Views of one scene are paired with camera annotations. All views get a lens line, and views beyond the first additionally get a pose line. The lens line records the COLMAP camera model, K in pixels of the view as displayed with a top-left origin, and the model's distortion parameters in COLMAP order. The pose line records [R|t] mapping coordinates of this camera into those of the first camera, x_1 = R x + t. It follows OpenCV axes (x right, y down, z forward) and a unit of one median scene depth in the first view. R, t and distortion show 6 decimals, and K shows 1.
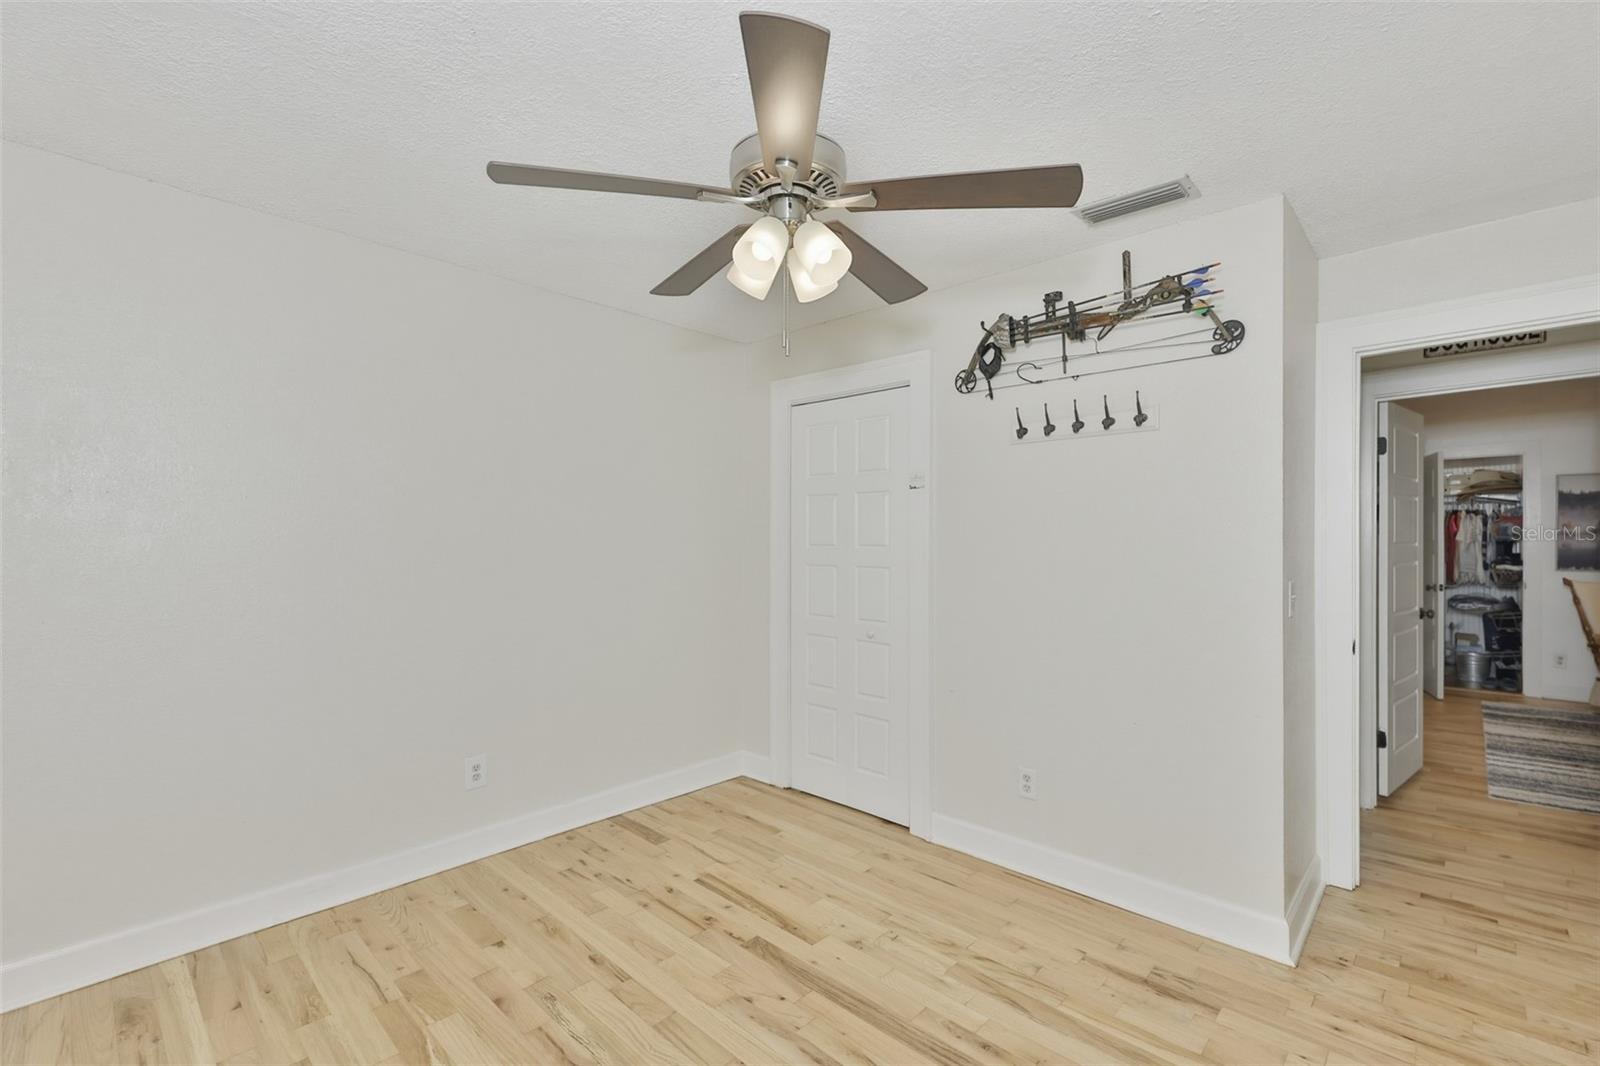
lens RADIAL K [[697.4, 0, 792.9], [0, 697.4, 534.3], [0, 0, 1]] dist [-0.005001, 0.000810]
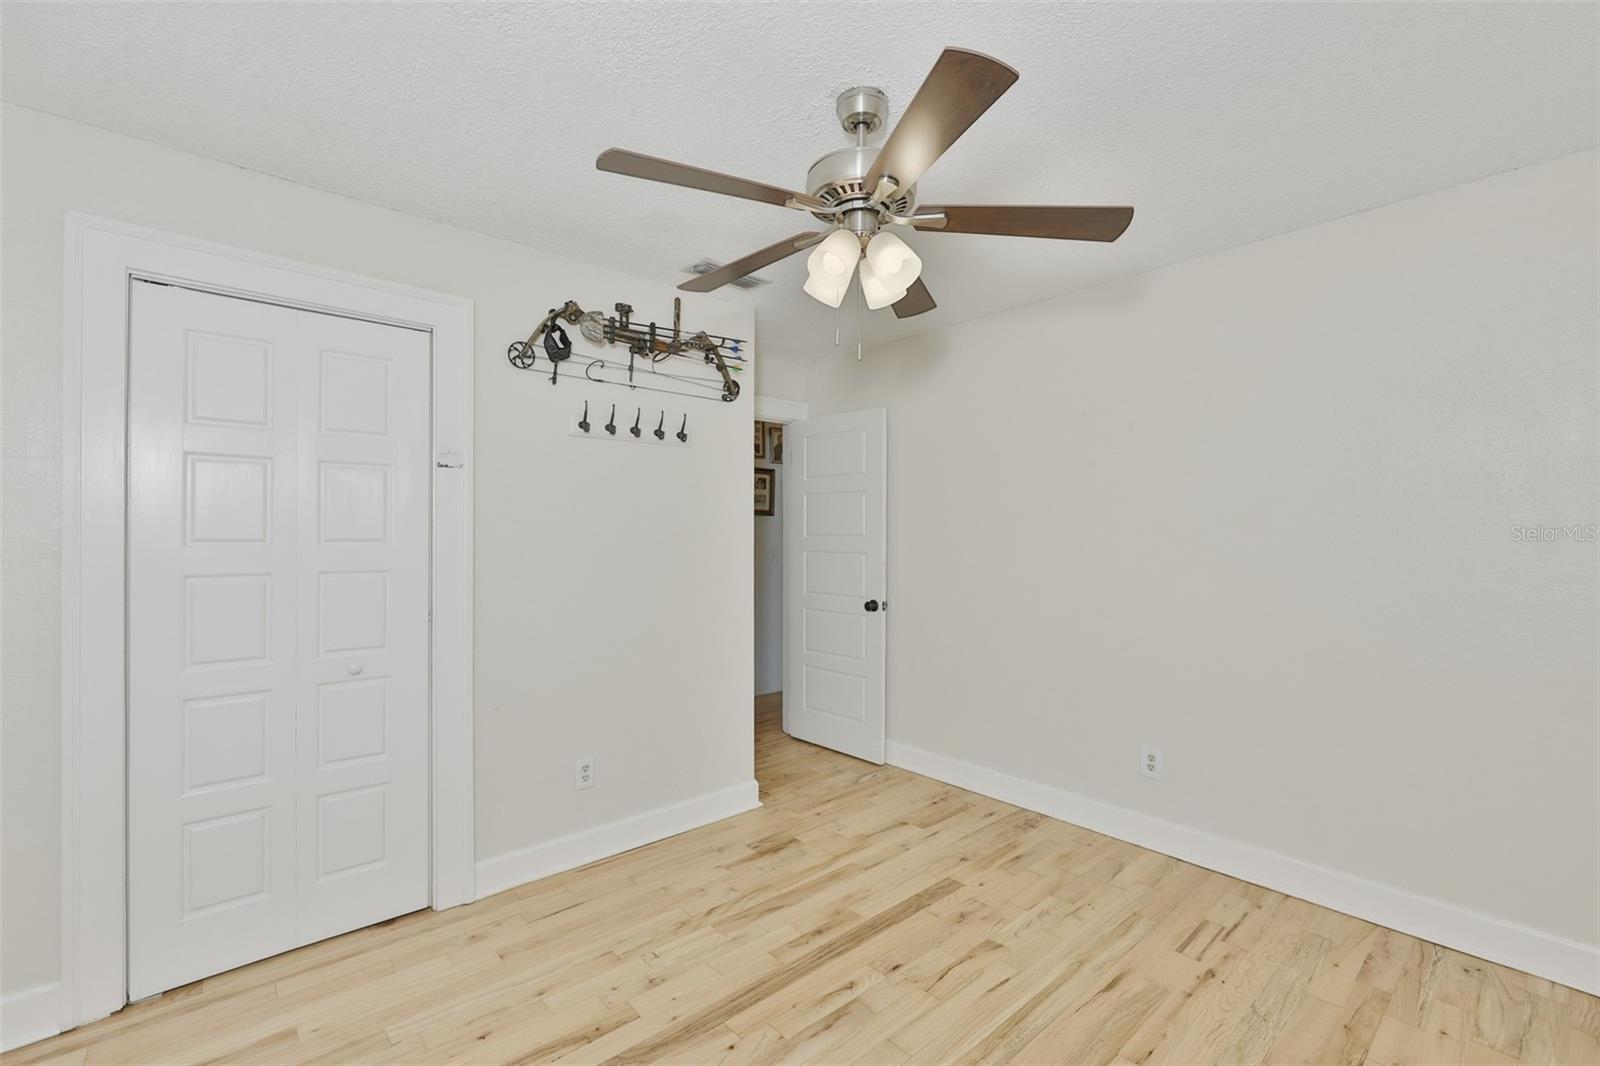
lens RADIAL K [[697.4, 0, 798.3], [0, 697.4, 526.4], [0, 0, 1]] dist [-0.005001, 0.000810]
pose [[0.084180, 0.012787, 0.996369, -0.734217], [-0.006664, 0.999903, -0.012270, 0.010786], [-0.996428, -0.005607, 0.084257, 0.688787]]
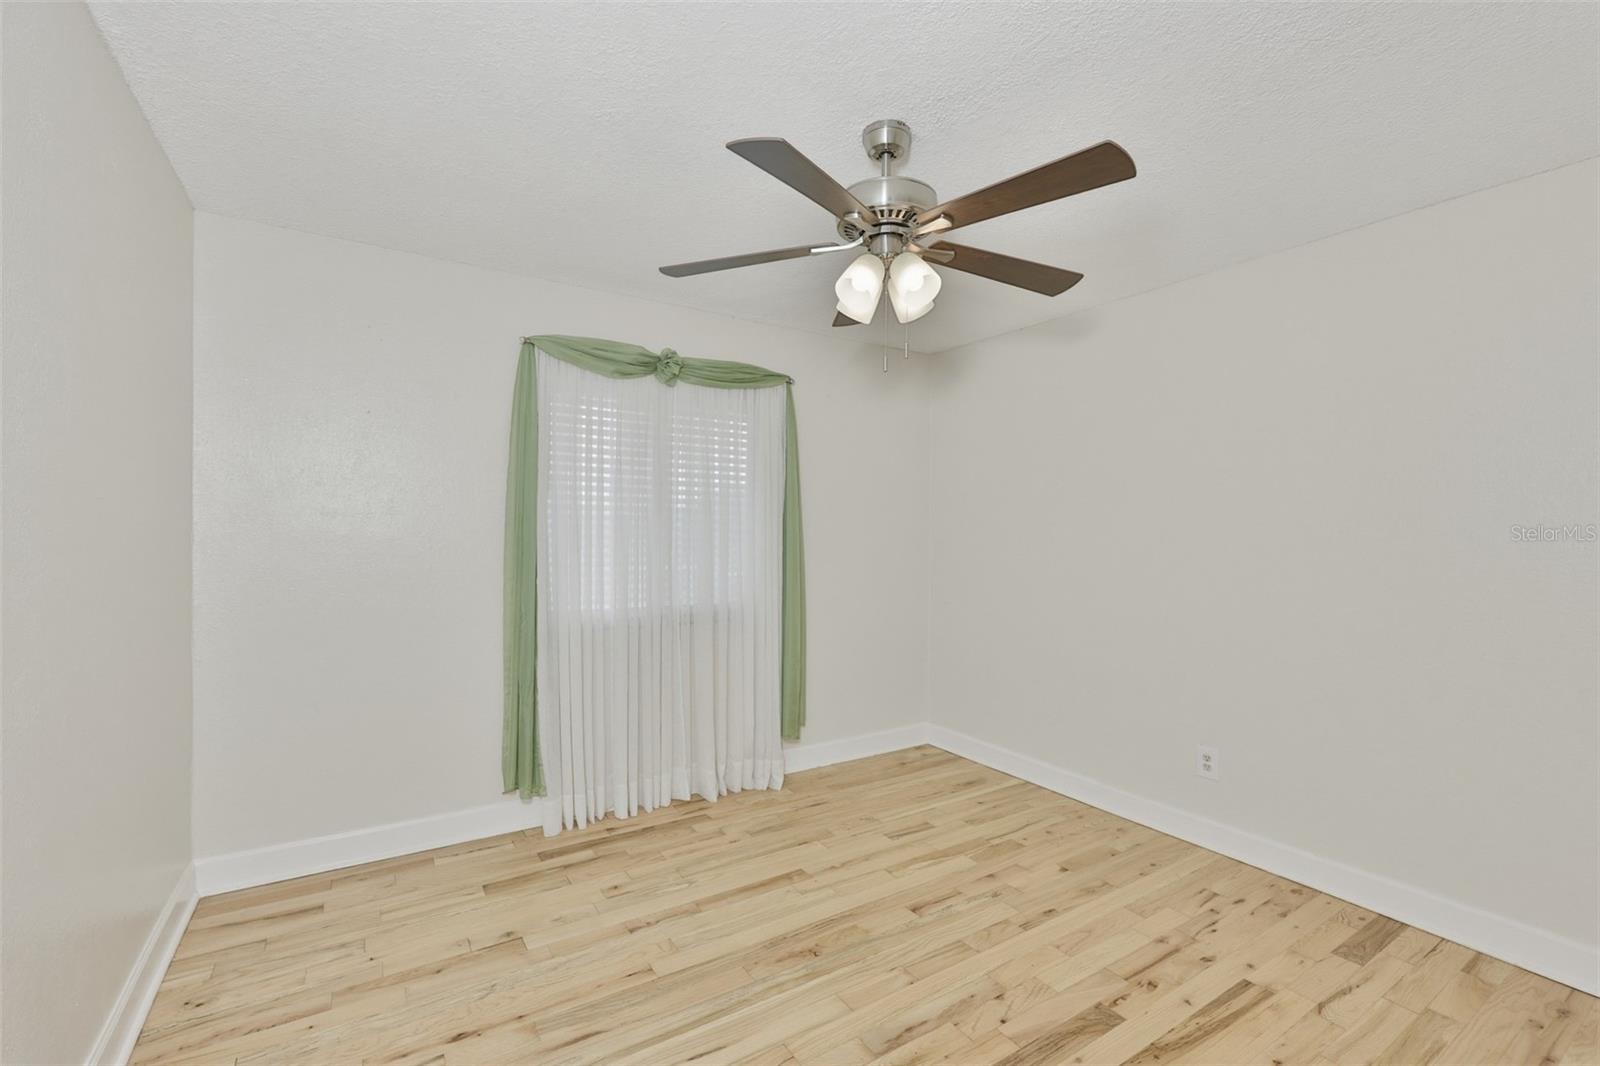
lens RADIAL K [[697.4, 0, 805.4], [0, 697.4, 537.5], [0, 0, 1]] dist [-0.005001, 0.000810]
pose [[-0.230353, 0.005515, -0.973092, 0.773659], [0.001050, 0.999985, 0.005418, 0.012168], [0.973107, 0.000226, -0.230355, 0.780363]]
